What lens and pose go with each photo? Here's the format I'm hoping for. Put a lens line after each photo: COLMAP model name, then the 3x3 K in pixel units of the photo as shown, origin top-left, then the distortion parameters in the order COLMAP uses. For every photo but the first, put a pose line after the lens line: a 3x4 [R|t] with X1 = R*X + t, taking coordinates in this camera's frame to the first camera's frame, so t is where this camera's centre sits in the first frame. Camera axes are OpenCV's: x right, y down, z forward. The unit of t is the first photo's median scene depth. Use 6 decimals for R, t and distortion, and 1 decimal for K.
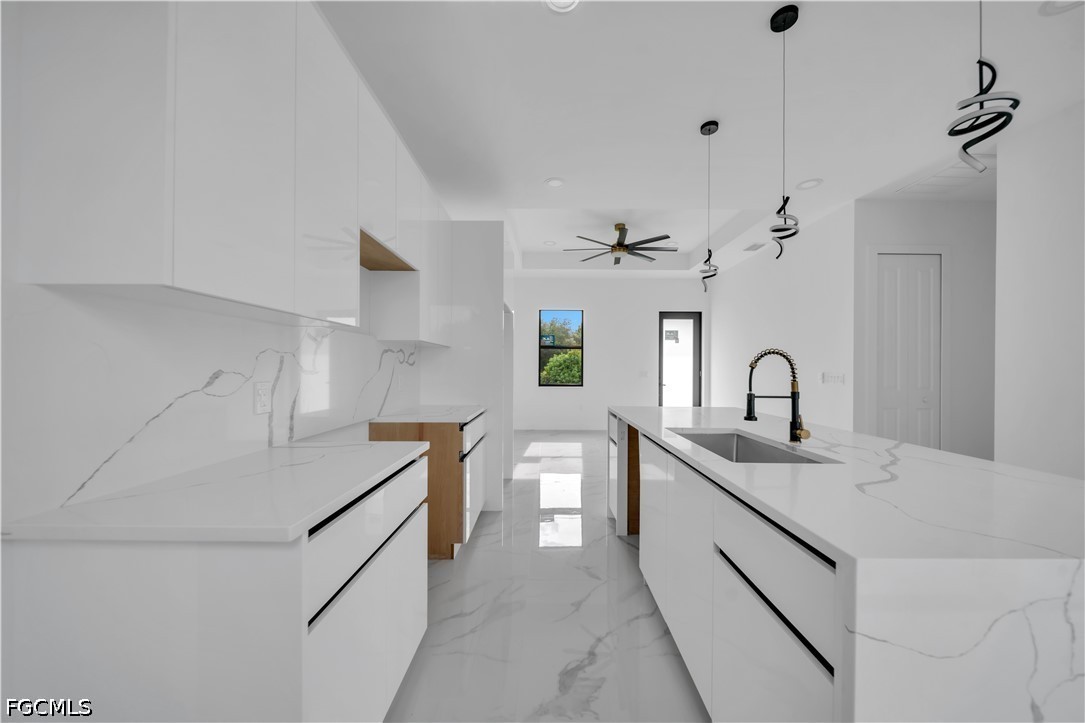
lens RADIAL K [[379.8, 0, 542.1], [0, 379.8, 367.5], [0, 0, 1]] dist [-0.000576, -0.000139]
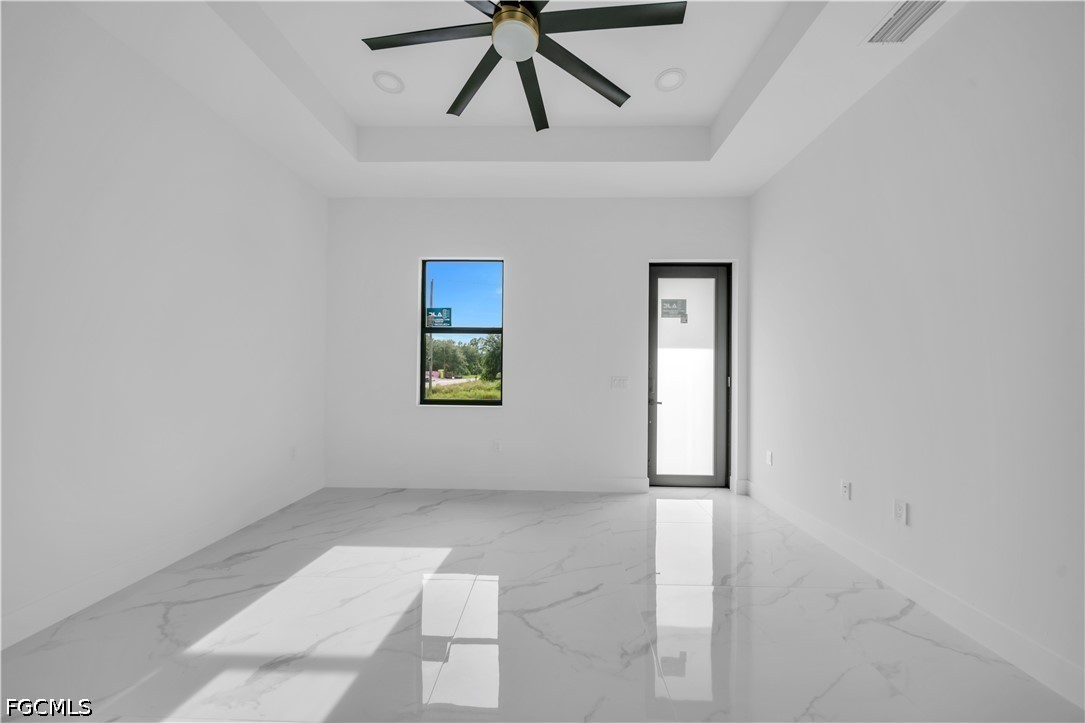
lens RADIAL K [[408.1, 0, 546.6], [0, 408.1, 358.6], [0, 0, 1]] dist [-0.000528, -0.000008]
pose [[0.999505, 0.002864, -0.031320, 0.190522], [-0.003375, 0.999862, -0.016262, -0.005371], [0.031269, 0.016360, 0.999377, 0.447702]]
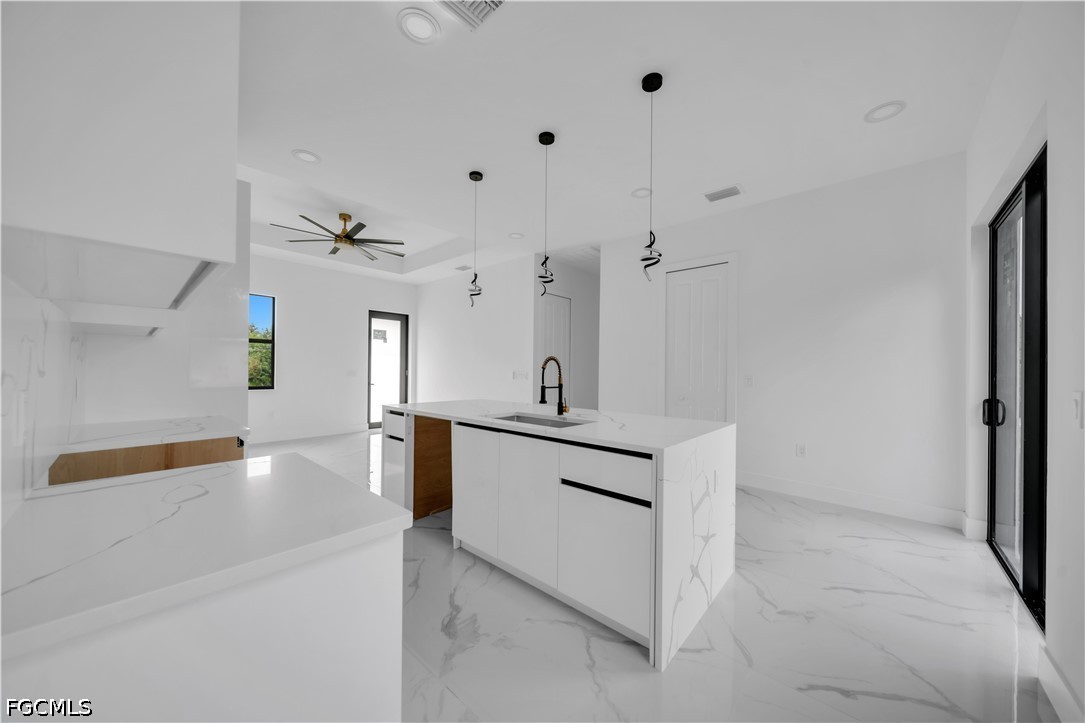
lens RADIAL K [[379.8, 0, 549.5], [0, 379.8, 369.1], [0, 0, 1]] dist [-0.000576, -0.000139]
pose [[0.653230, 0.002258, 0.757156, -0.134932], [-0.007703, 0.999964, 0.003663, -0.000659], [-0.757120, -0.008225, 0.653224, -0.001609]]
